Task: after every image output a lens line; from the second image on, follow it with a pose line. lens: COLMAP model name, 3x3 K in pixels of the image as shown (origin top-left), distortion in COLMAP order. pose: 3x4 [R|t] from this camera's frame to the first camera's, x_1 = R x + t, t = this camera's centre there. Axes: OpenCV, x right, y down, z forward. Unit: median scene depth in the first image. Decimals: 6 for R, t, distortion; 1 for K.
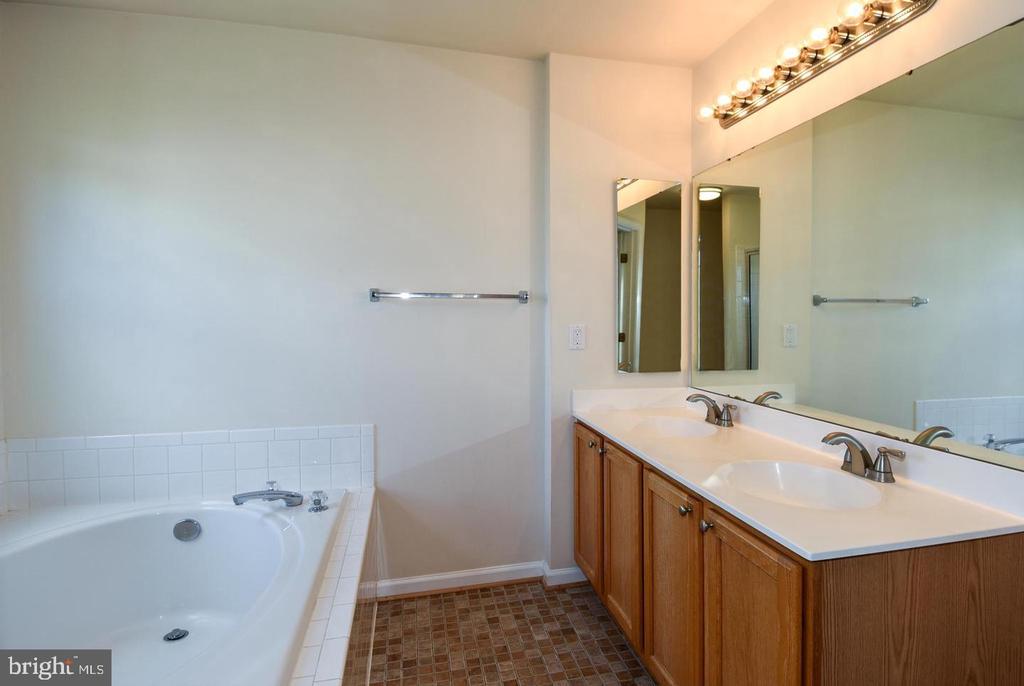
lens RADIAL K [[539.9, 0, 517.2], [0, 539.9, 323.7], [0, 0, 1]] dist [0.045048, -0.040206]
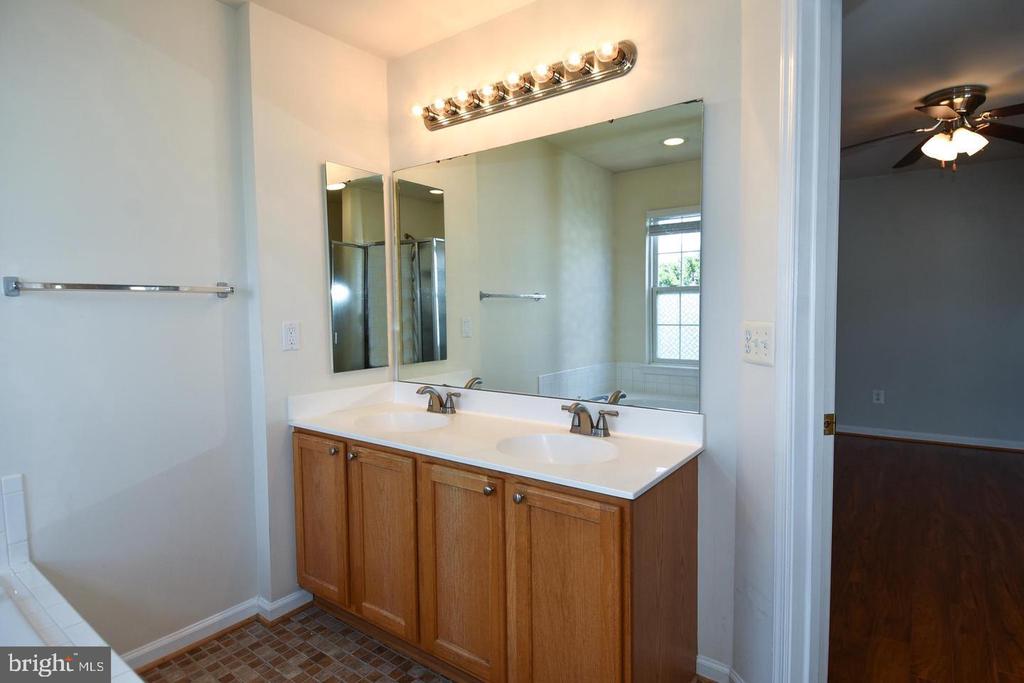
lens RADIAL K [[553.4, 0, 533.6], [0, 553.4, 332.6], [0, 0, 1]] dist [0.048166, -0.055768]
pose [[0.785461, -0.037376, 0.617782, -0.174603], [0.021038, 0.999210, 0.033705, -0.004375], [-0.618554, -0.013477, 0.785627, 0.044745]]
